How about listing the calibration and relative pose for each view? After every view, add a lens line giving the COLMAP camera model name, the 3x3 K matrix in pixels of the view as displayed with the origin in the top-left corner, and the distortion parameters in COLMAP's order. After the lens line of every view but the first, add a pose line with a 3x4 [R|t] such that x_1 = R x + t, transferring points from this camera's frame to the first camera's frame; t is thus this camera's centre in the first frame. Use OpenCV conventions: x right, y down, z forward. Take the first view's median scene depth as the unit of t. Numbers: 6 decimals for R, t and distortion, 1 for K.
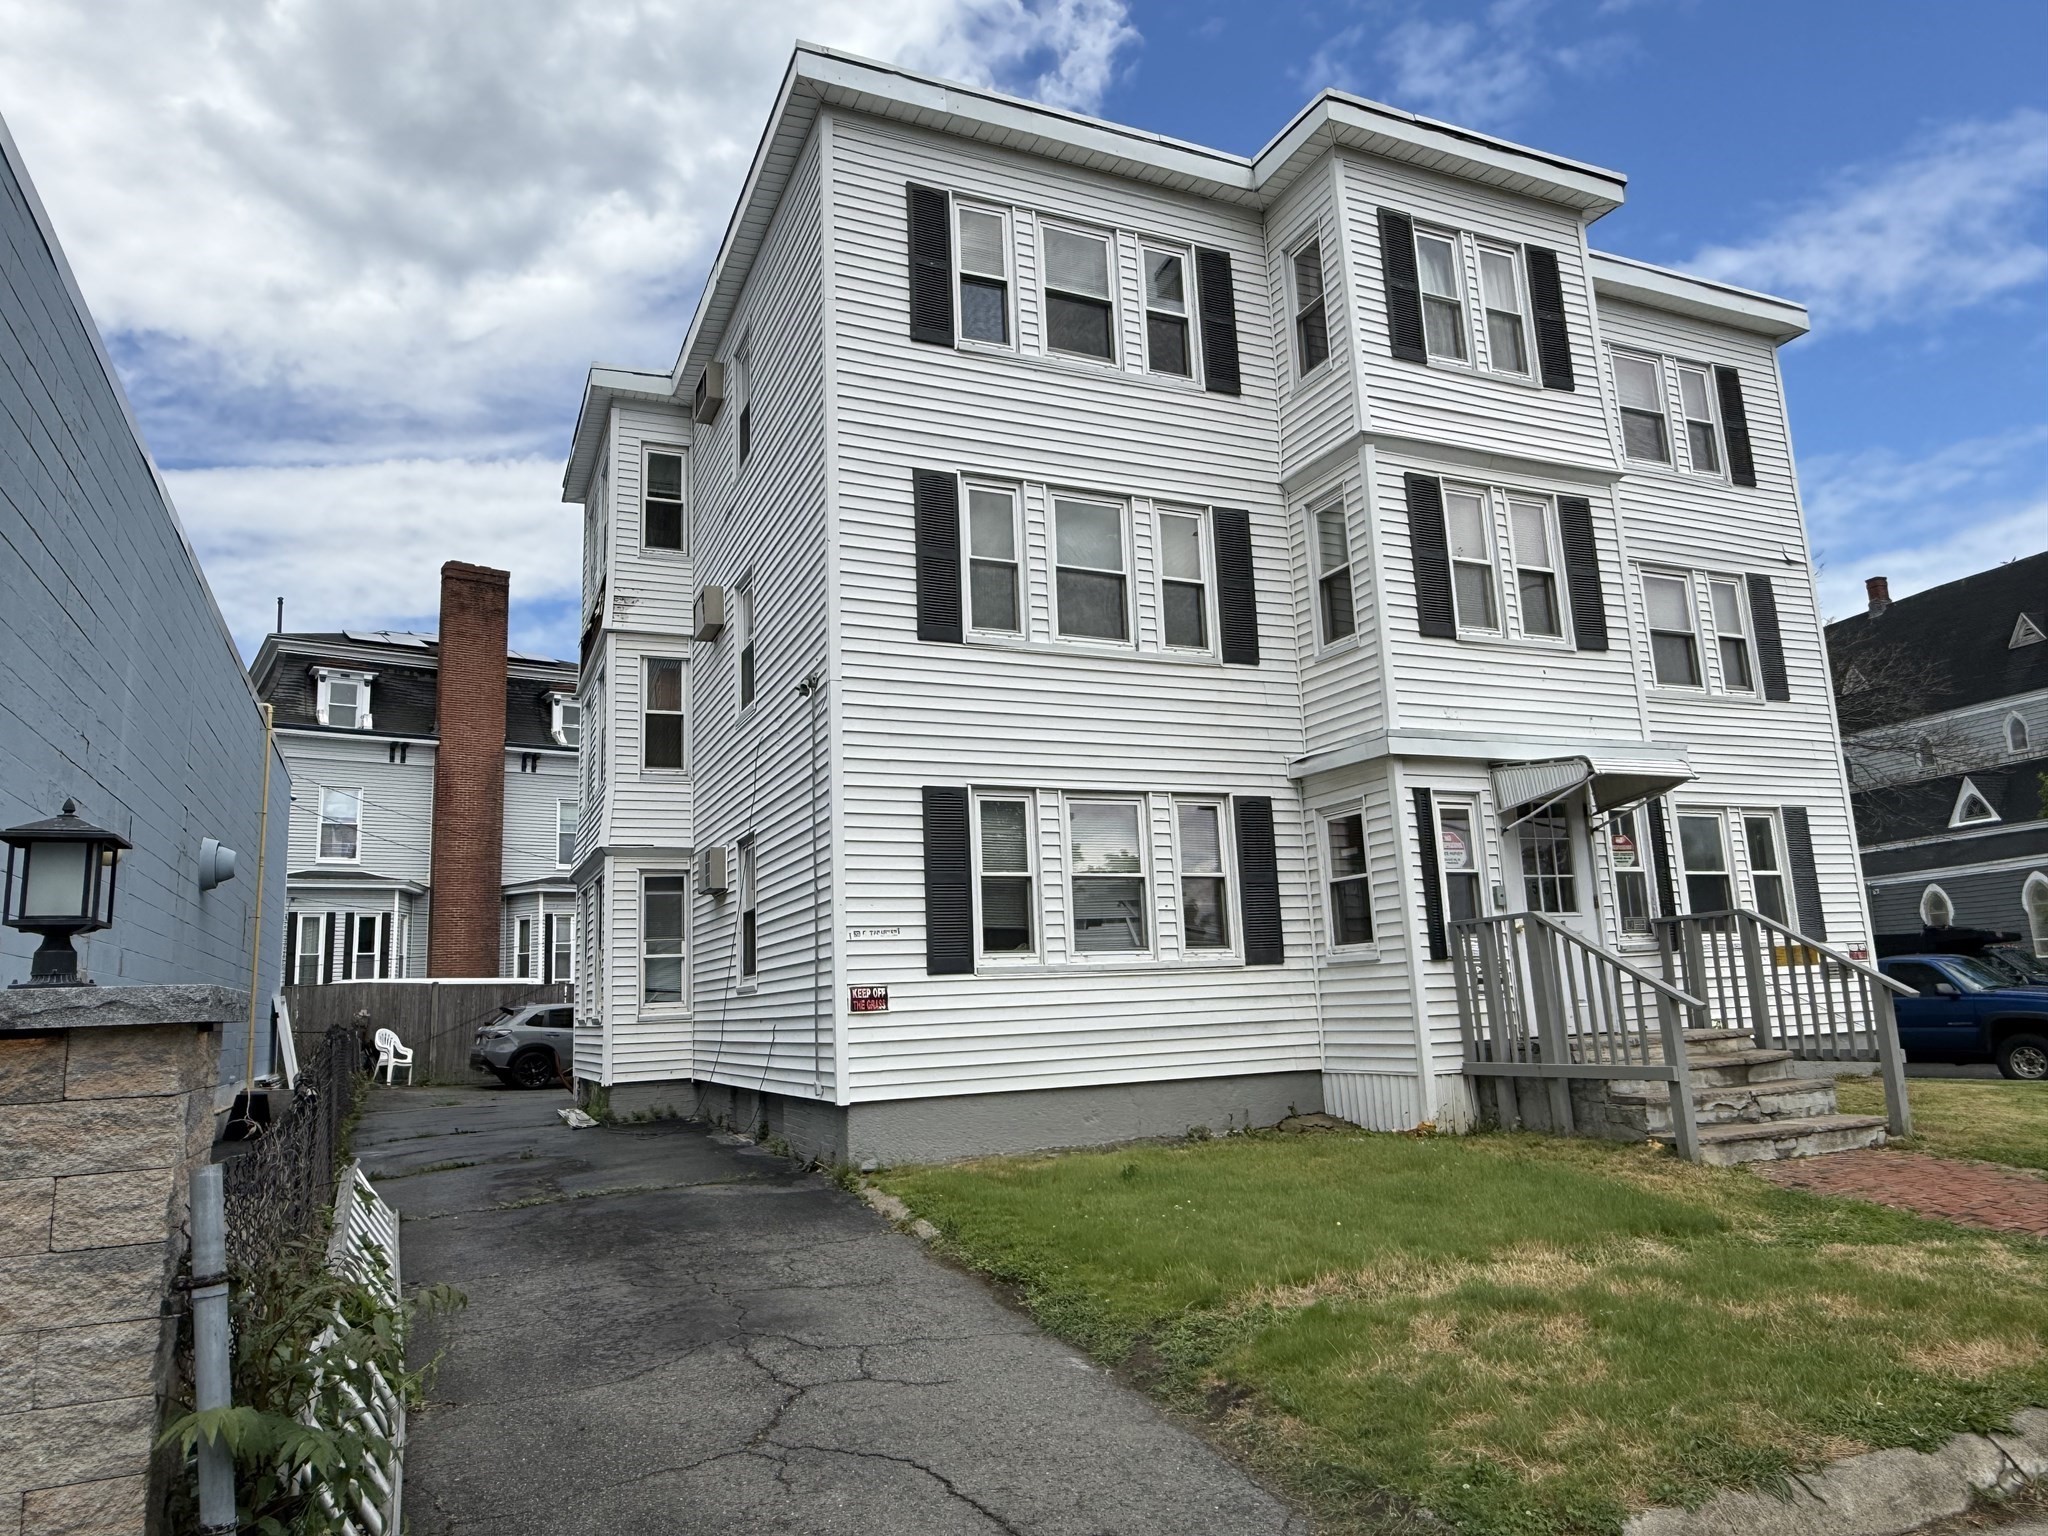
lens RADIAL K [[1314.9, 0, 1020.6], [0, 1314.9, 770.3], [0, 0, 1]] dist [-0.001188, -0.001001]
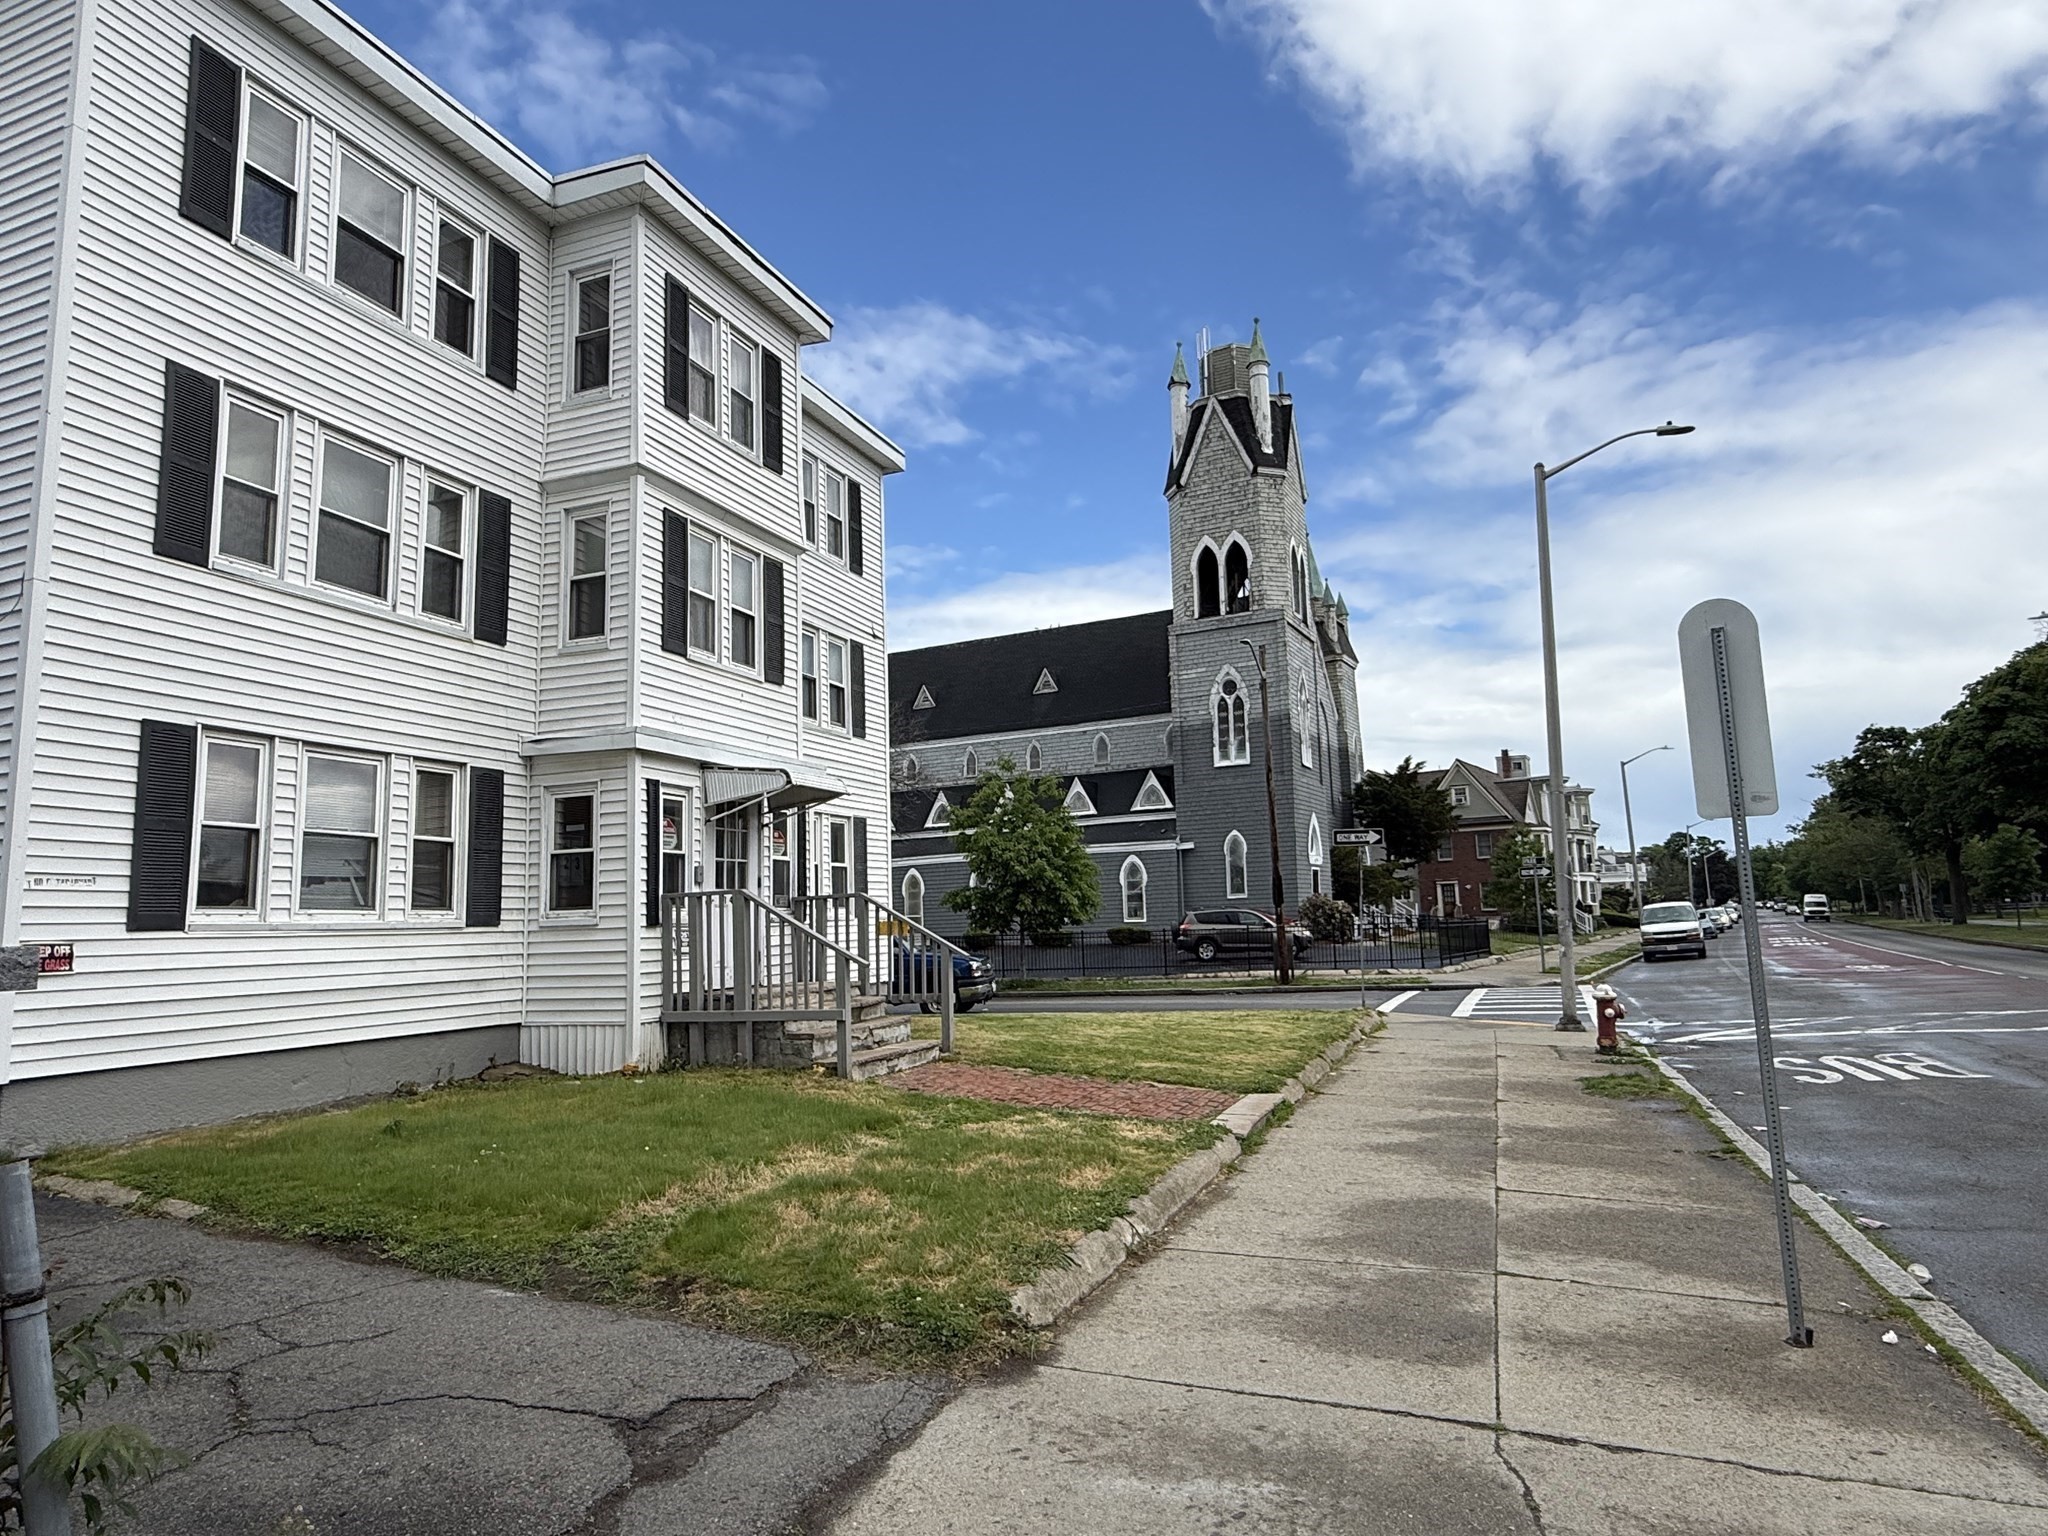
lens RADIAL K [[1197.8, 0, 1024.0], [0, 1197.8, 768.0], [0, 0, 1]] dist [-0.000543, -0.000581]
pose [[0.705859, 0.112211, 0.699408, -0.201038], [-0.122889, 0.991800, -0.035099, 0.000191], [-0.697611, -0.061174, 0.713861, 0.007068]]
